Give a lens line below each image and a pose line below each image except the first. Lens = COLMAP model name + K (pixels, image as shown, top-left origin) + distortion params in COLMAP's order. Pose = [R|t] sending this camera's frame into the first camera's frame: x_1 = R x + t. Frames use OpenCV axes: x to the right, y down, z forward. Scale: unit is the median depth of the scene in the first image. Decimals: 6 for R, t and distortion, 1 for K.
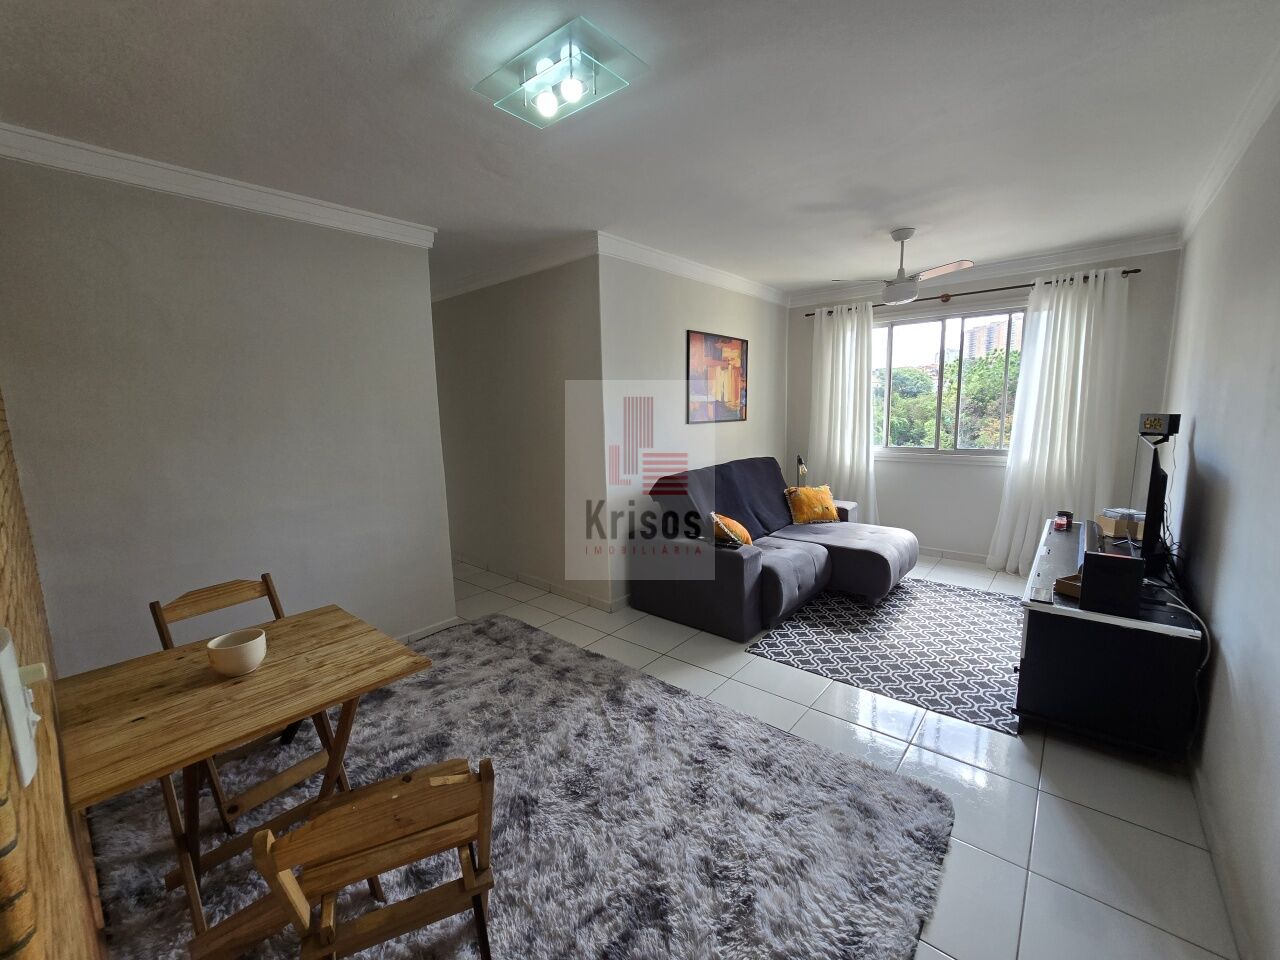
lens RADIAL K [[525.4, 0, 646.9], [0, 525.4, 479.7], [0, 0, 1]] dist [-0.004056, 0.001656]
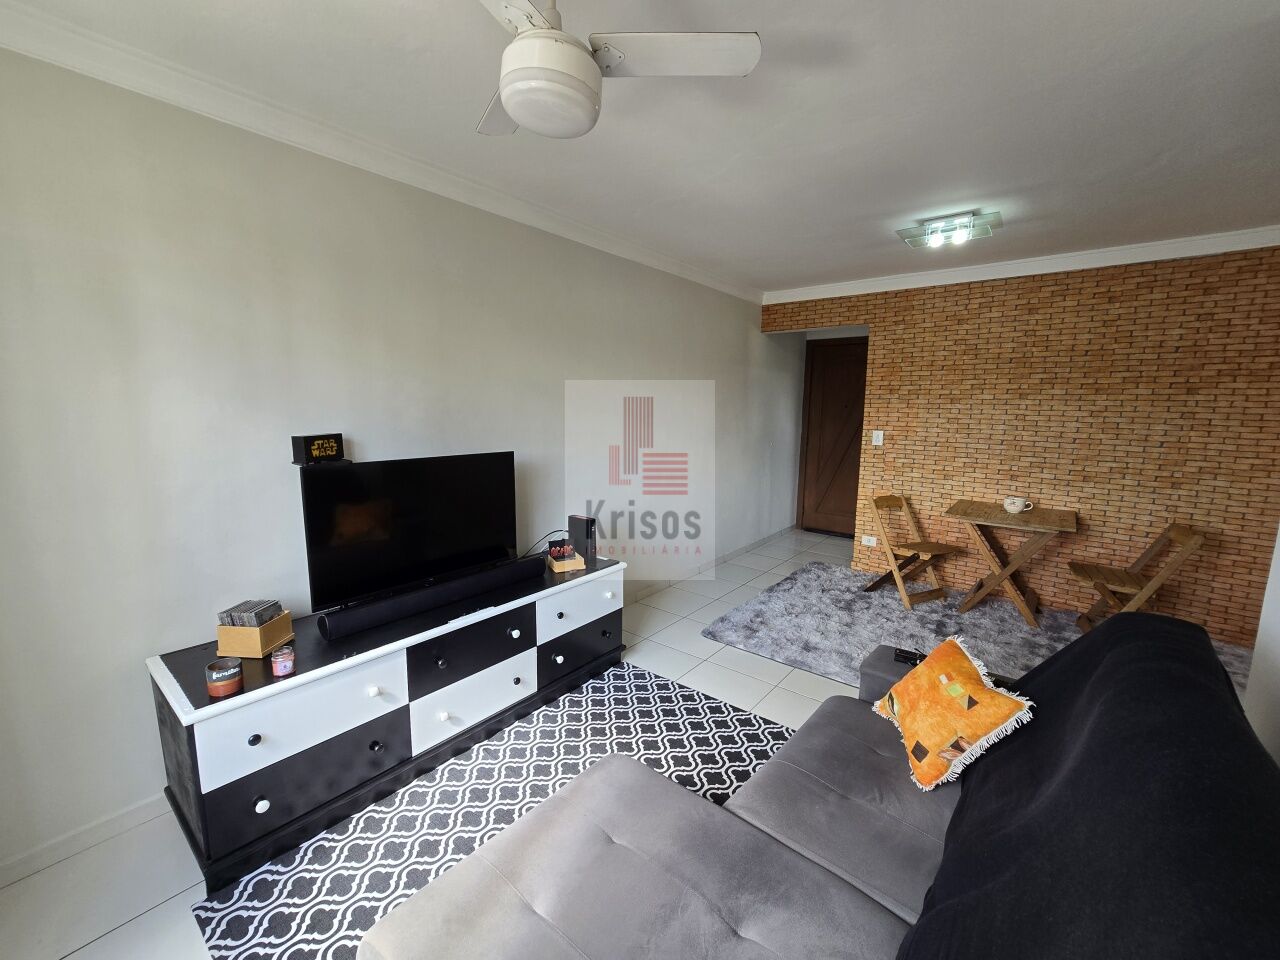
lens RADIAL K [[525.4, 0, 646.1], [0, 525.4, 480.6], [0, 0, 1]] dist [-0.004056, 0.001656]
pose [[-0.999681, 0.016267, -0.019342, 0.485783], [0.010069, 0.958313, 0.285543, -0.243291], [0.023181, 0.285257, -0.958171, 1.566492]]
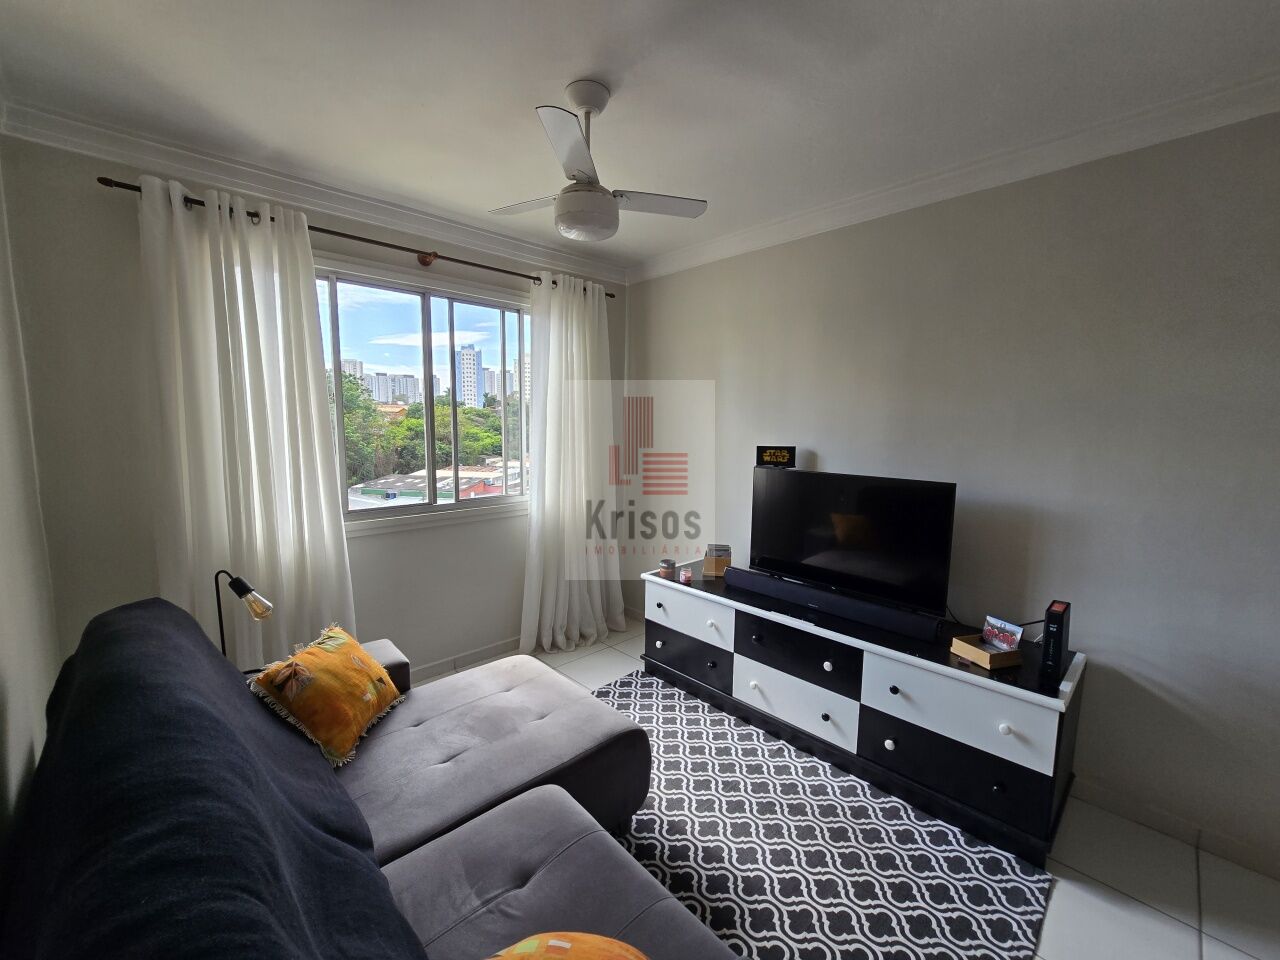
lens RADIAL K [[525.4, 0, 631.1], [0, 525.4, 470.9], [0, 0, 1]] dist [-0.004056, 0.001656]
pose [[0.114495, -0.075356, 0.990562, -0.050055], [0.130573, 0.989610, 0.060191, -0.157205], [-0.984805, 0.122449, 0.123145, 1.045214]]
